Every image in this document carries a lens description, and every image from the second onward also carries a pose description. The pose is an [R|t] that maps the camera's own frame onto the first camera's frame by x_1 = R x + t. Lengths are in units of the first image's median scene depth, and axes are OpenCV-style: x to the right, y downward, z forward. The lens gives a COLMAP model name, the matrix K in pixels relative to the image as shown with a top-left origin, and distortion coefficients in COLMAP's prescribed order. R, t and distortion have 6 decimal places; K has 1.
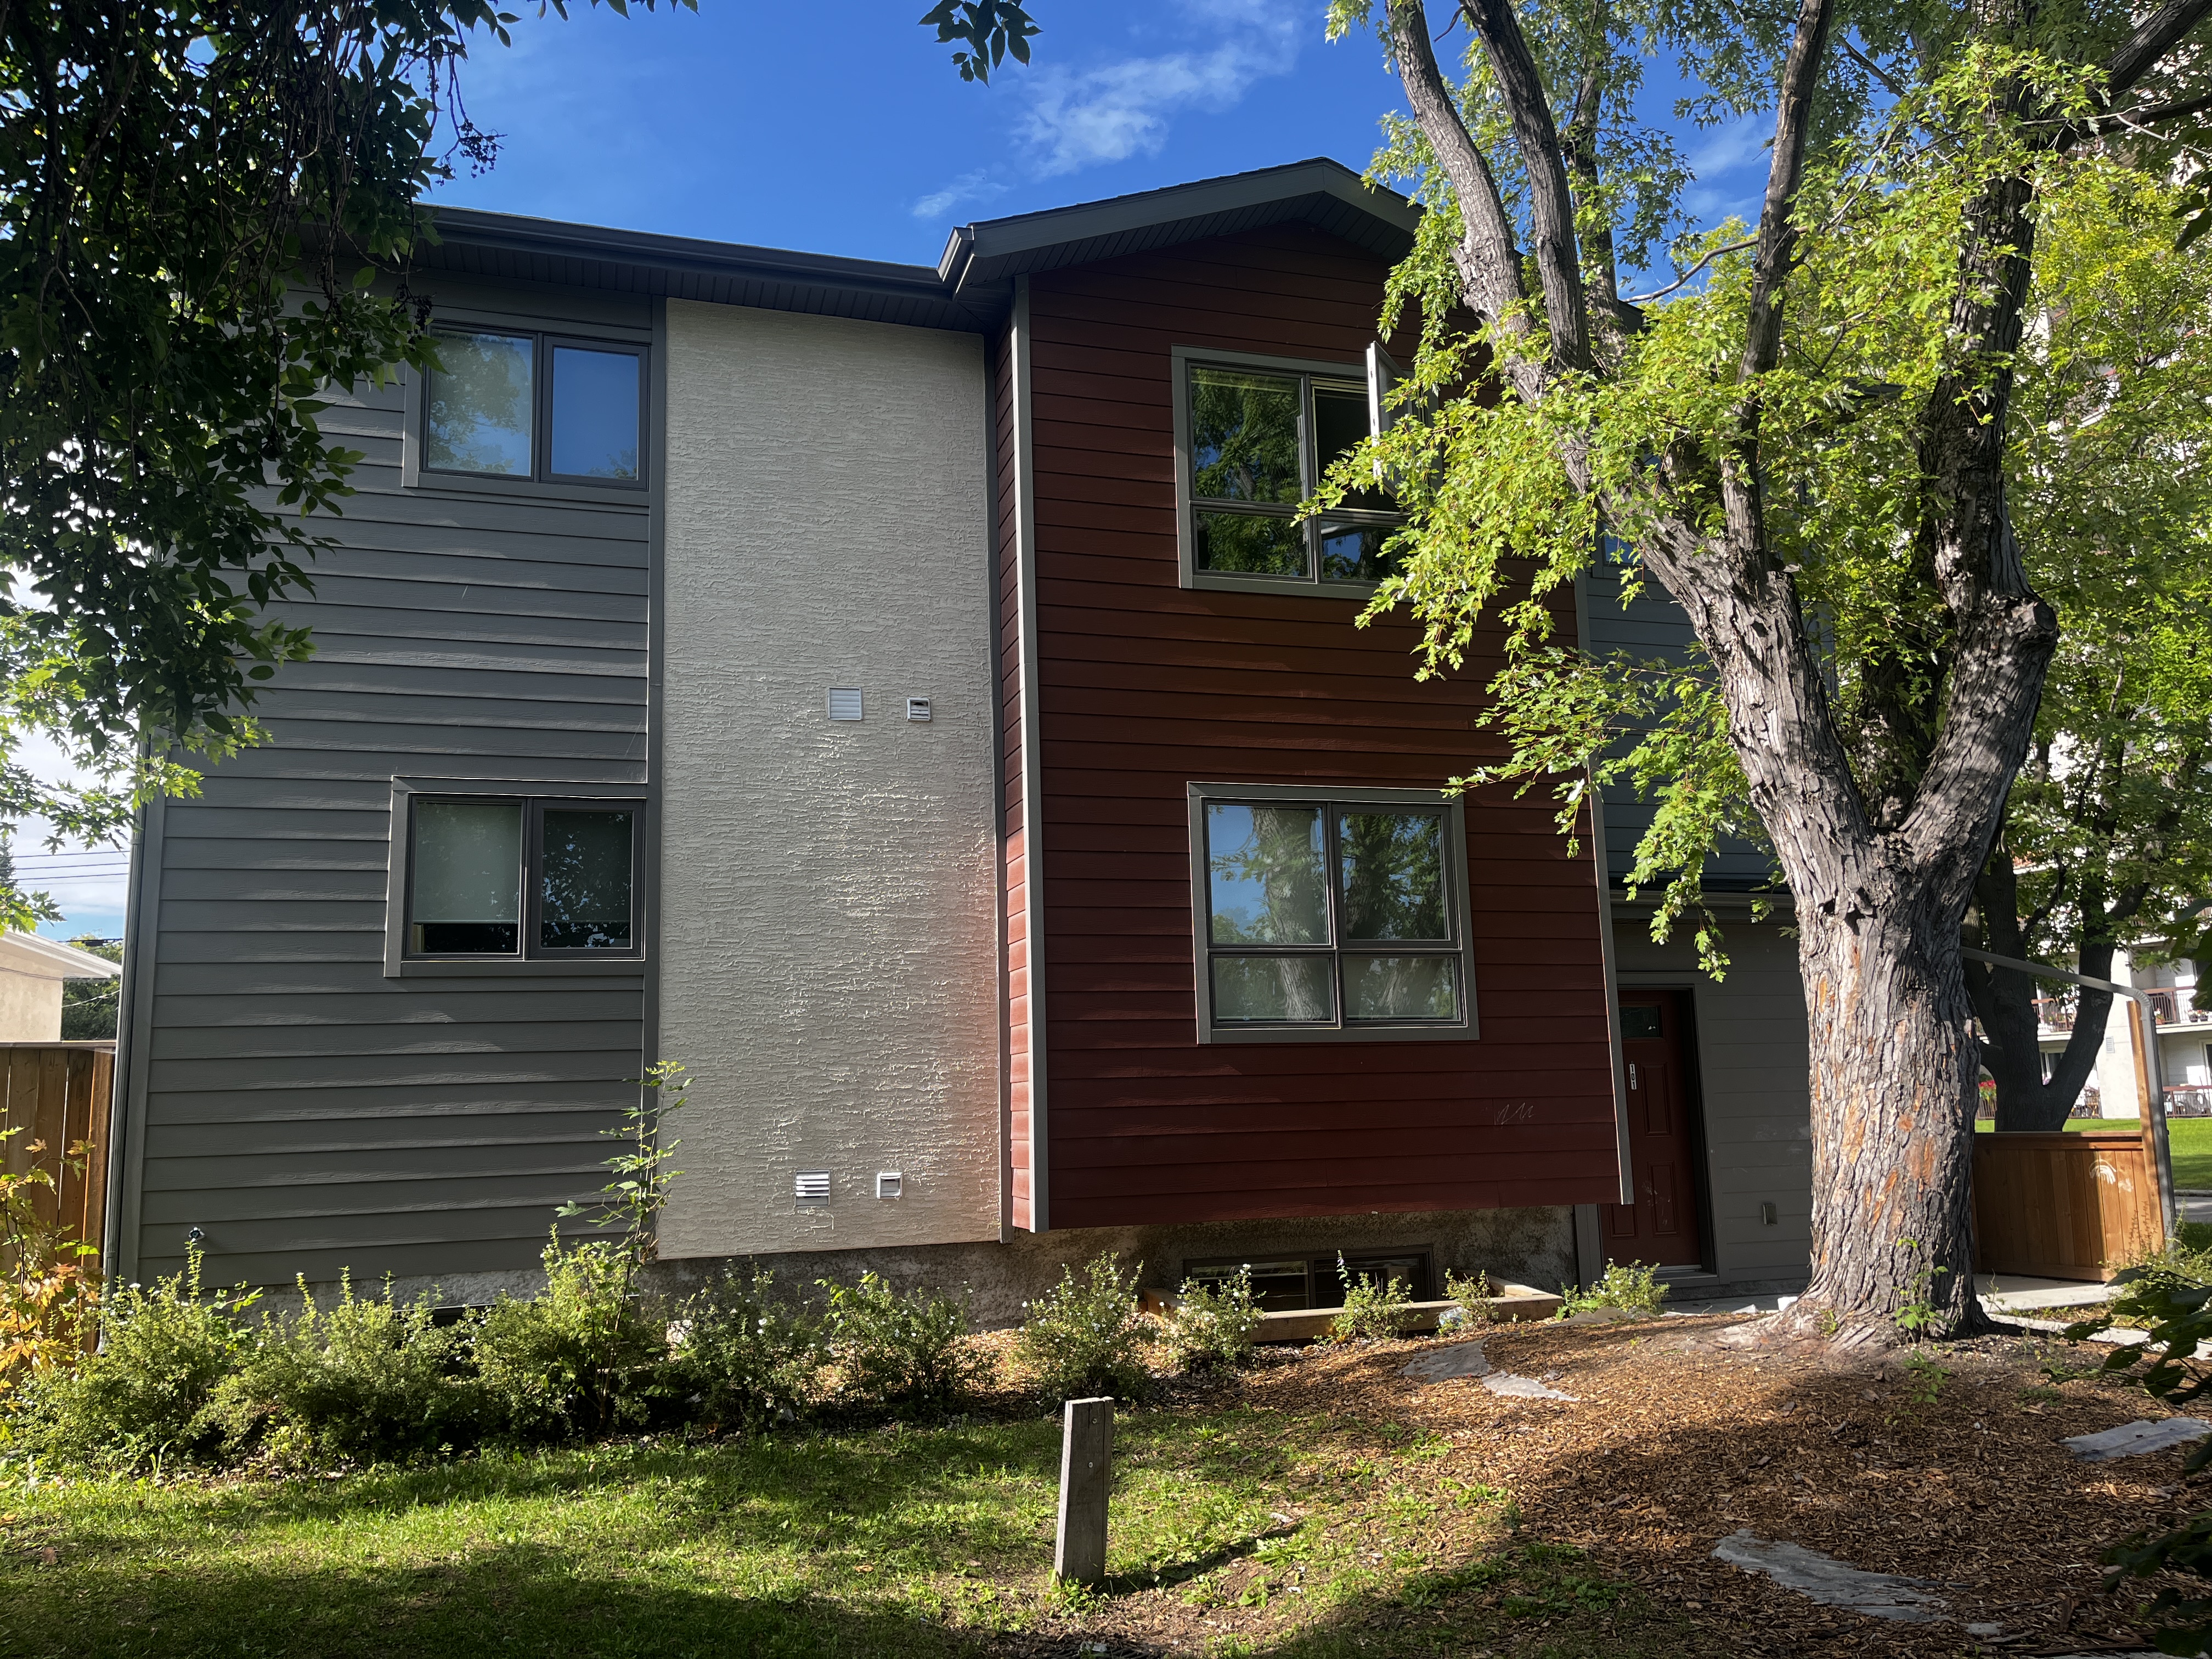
lens RADIAL K [[1693.1, 0, 1104.1], [0, 1693.1, 842.6], [0, 0, 1]] dist [0.060004, -0.000315]
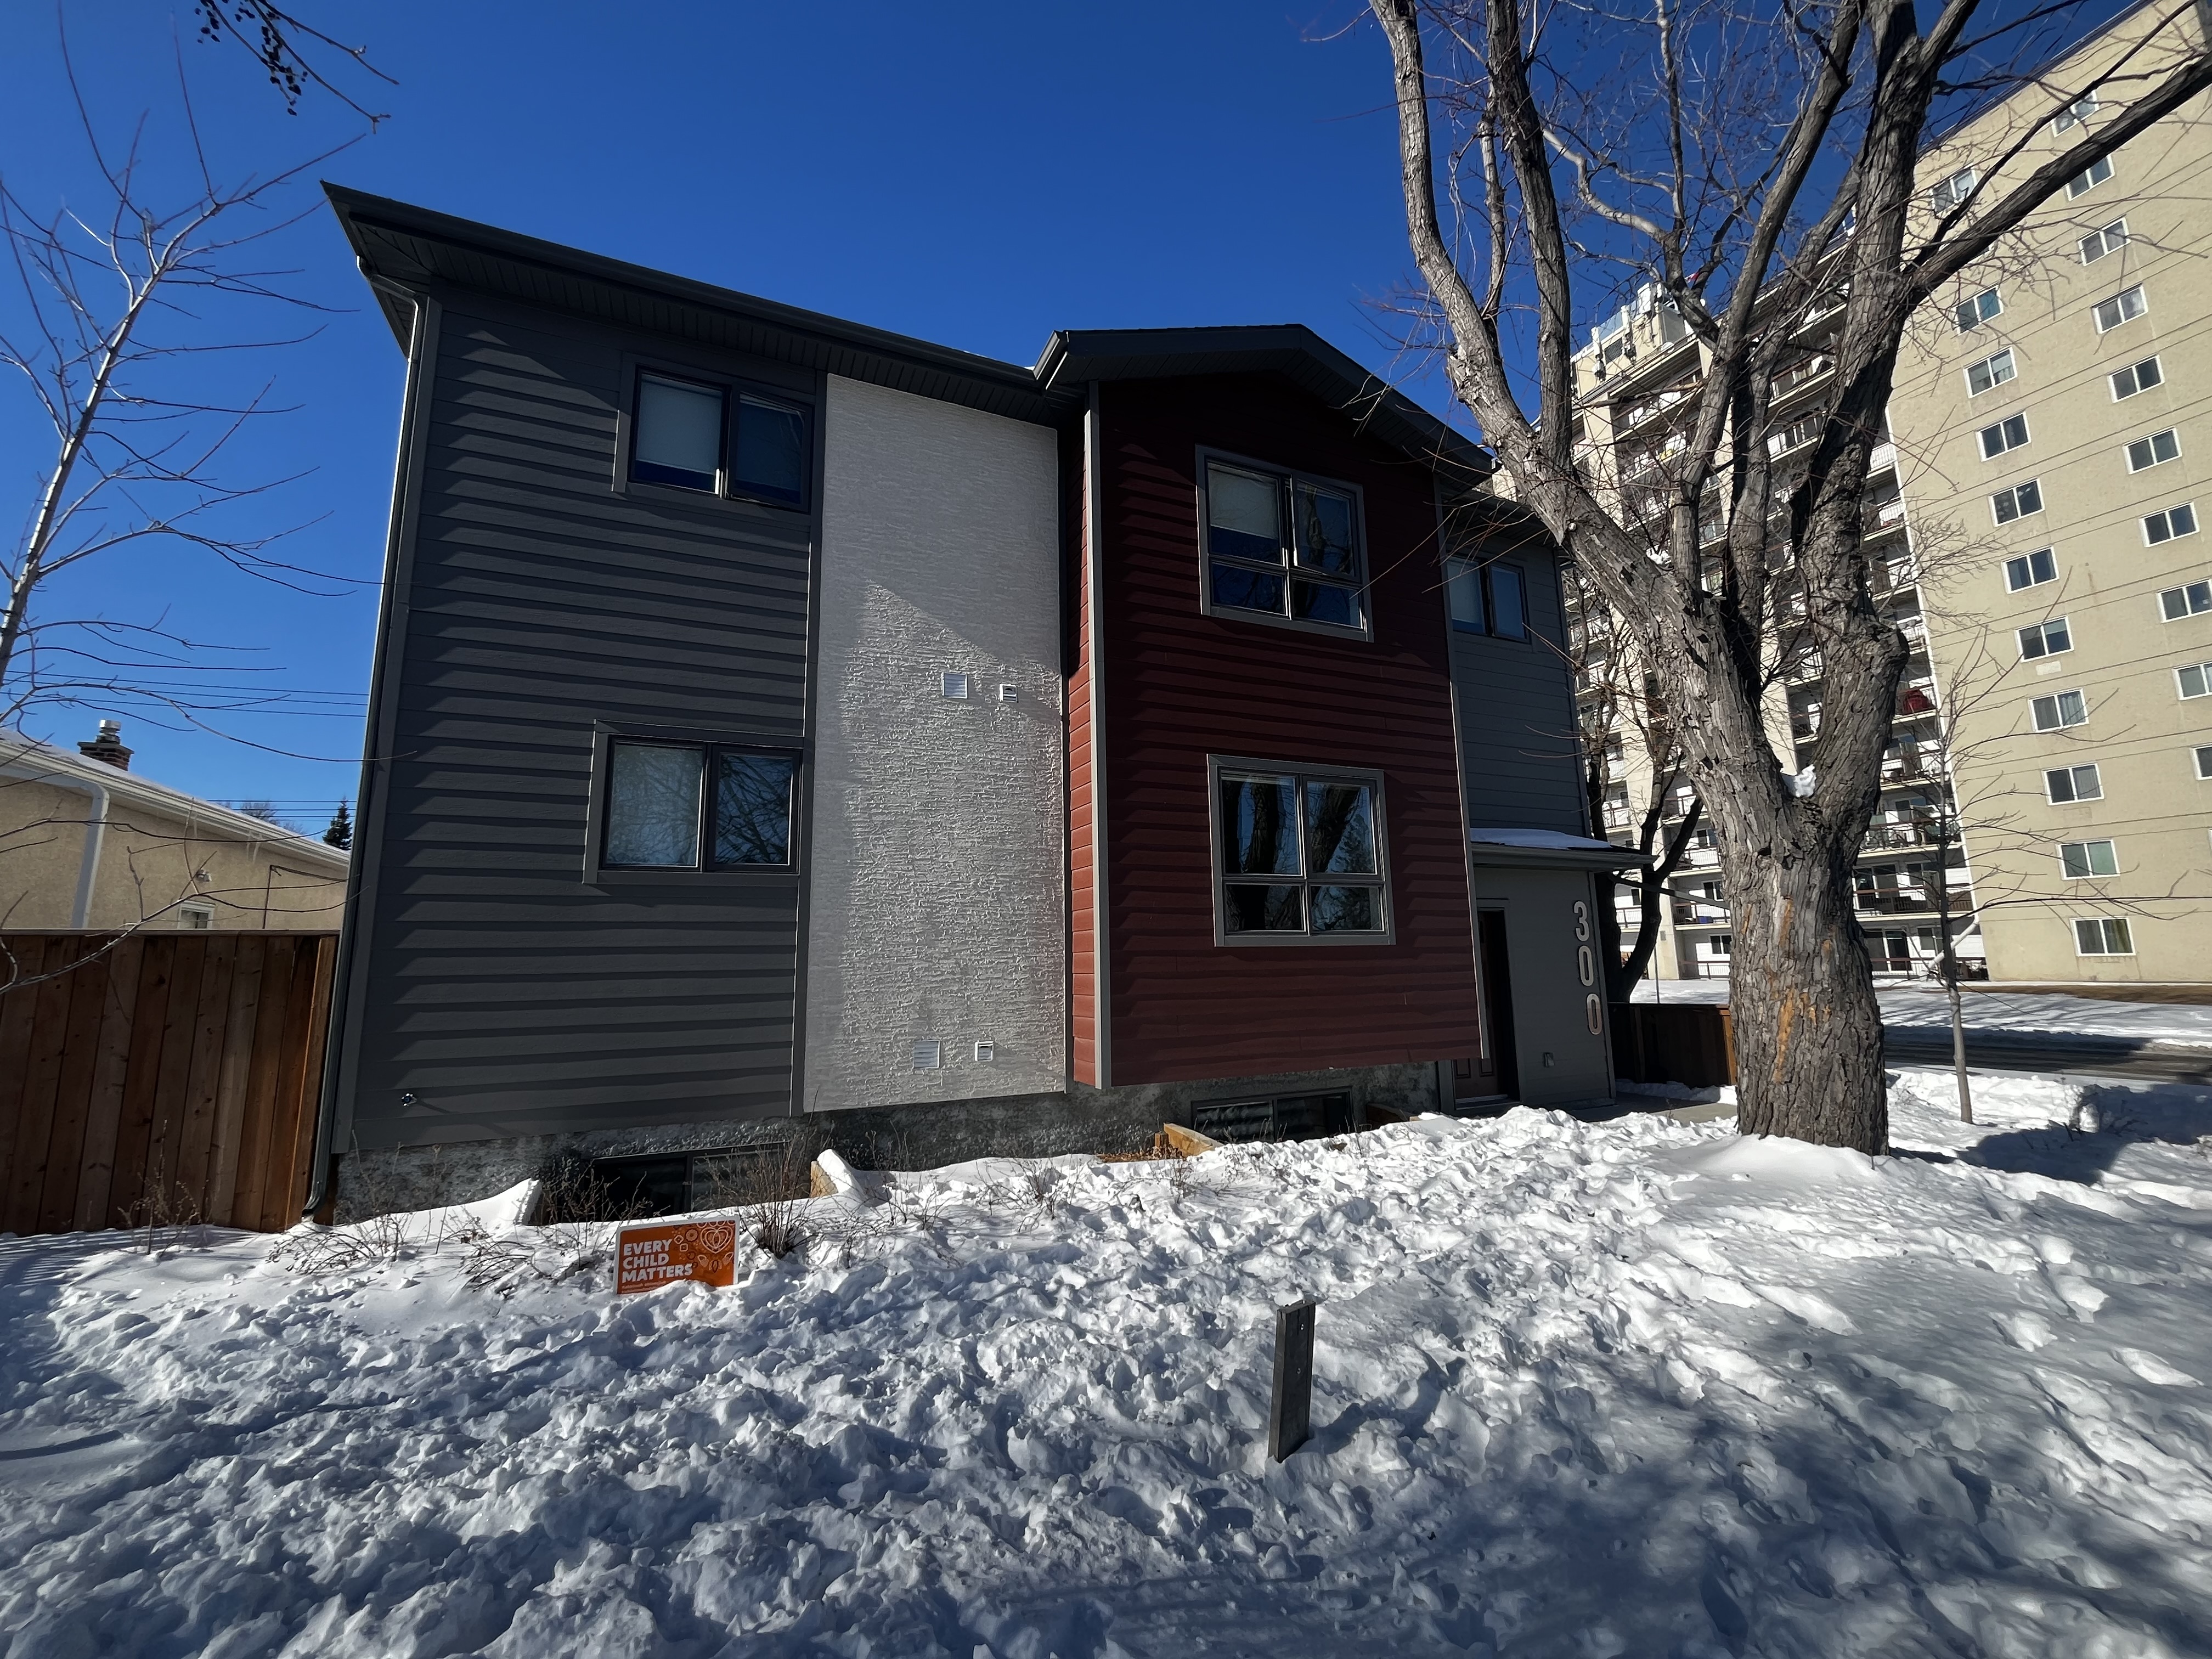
lens RADIAL K [[890.6, 0, 1107.2], [0, 890.6, 825.4], [0, 0, 1]] dist [-0.000177, 0.000041]
pose [[0.991936, 0.030530, 0.123006, -0.121349], [-0.030144, 0.999533, -0.005003, 0.028199], [-0.123102, 0.001255, 0.992393, 0.305556]]
